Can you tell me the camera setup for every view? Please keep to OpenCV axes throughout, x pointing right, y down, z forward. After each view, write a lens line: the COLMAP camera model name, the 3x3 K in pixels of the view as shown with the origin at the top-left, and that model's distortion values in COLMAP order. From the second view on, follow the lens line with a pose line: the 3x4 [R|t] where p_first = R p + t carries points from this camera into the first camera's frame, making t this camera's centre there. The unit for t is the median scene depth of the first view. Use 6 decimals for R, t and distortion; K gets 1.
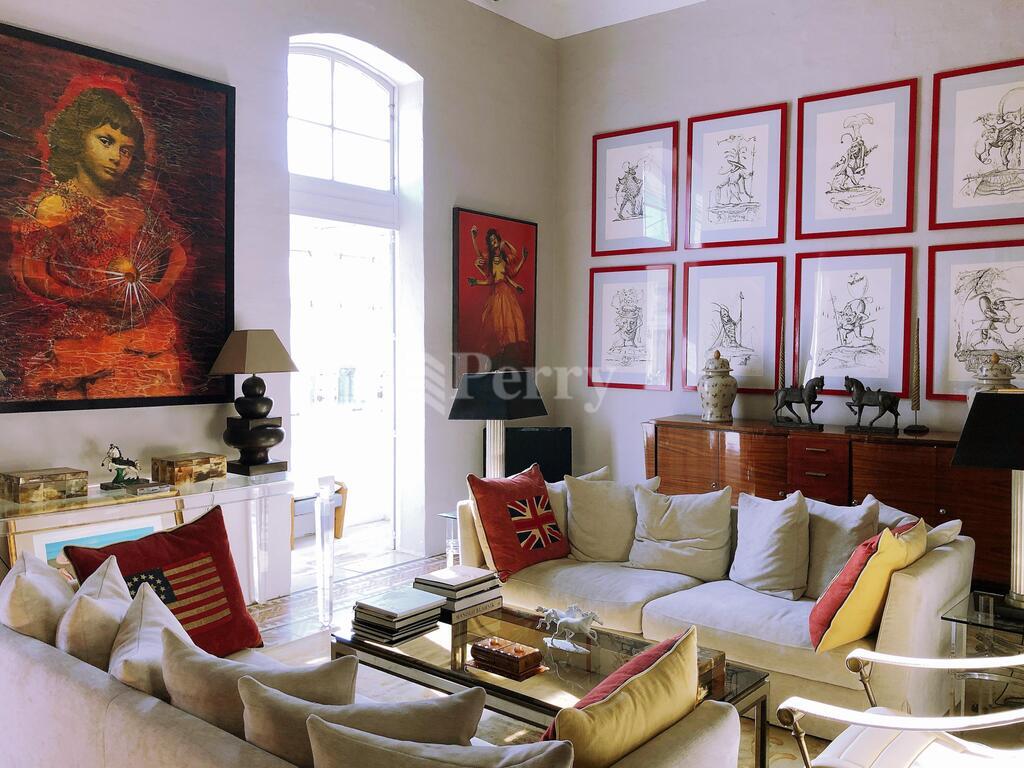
lens RADIAL K [[871.2, 0, 512.0], [0, 871.2, 384.0], [0, 0, 1]] dist [0.007663, 0.003085]
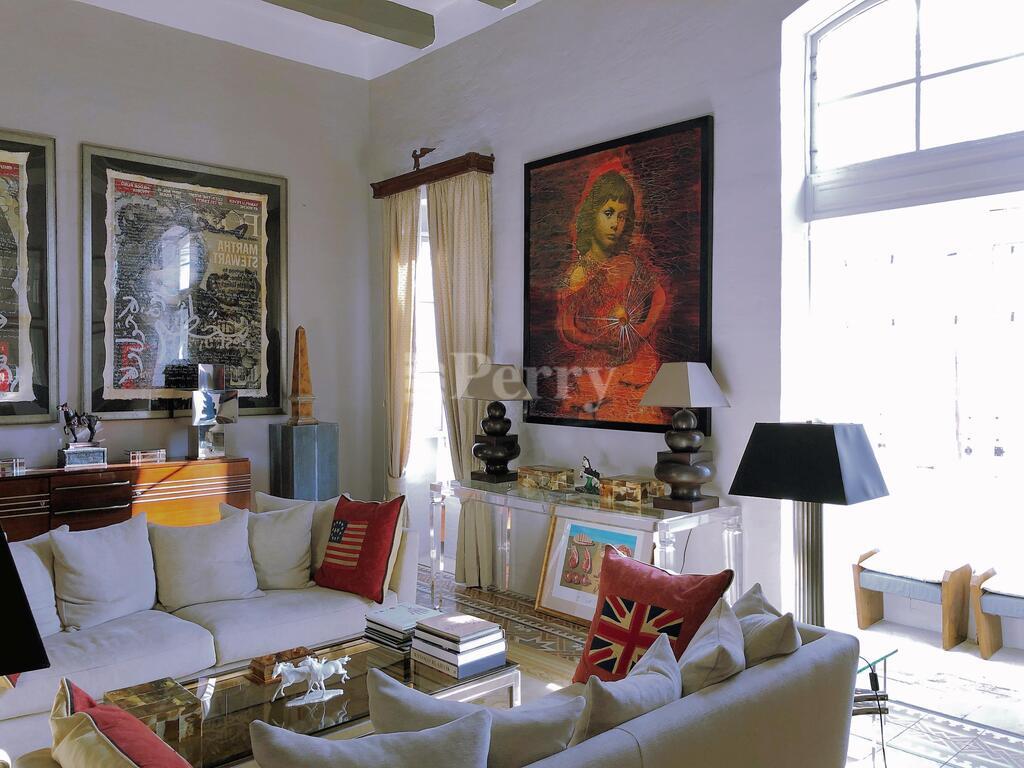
lens RADIAL K [[834.2, 0, 502.2], [0, 834.2, 381.7], [0, 0, 1]] dist [0.069093, -0.077650]
pose [[-0.155531, 0.016412, -0.987695, 0.641180], [-0.031994, 0.999254, 0.021642, -0.052535], [0.987313, 0.034967, -0.154889, 0.907511]]
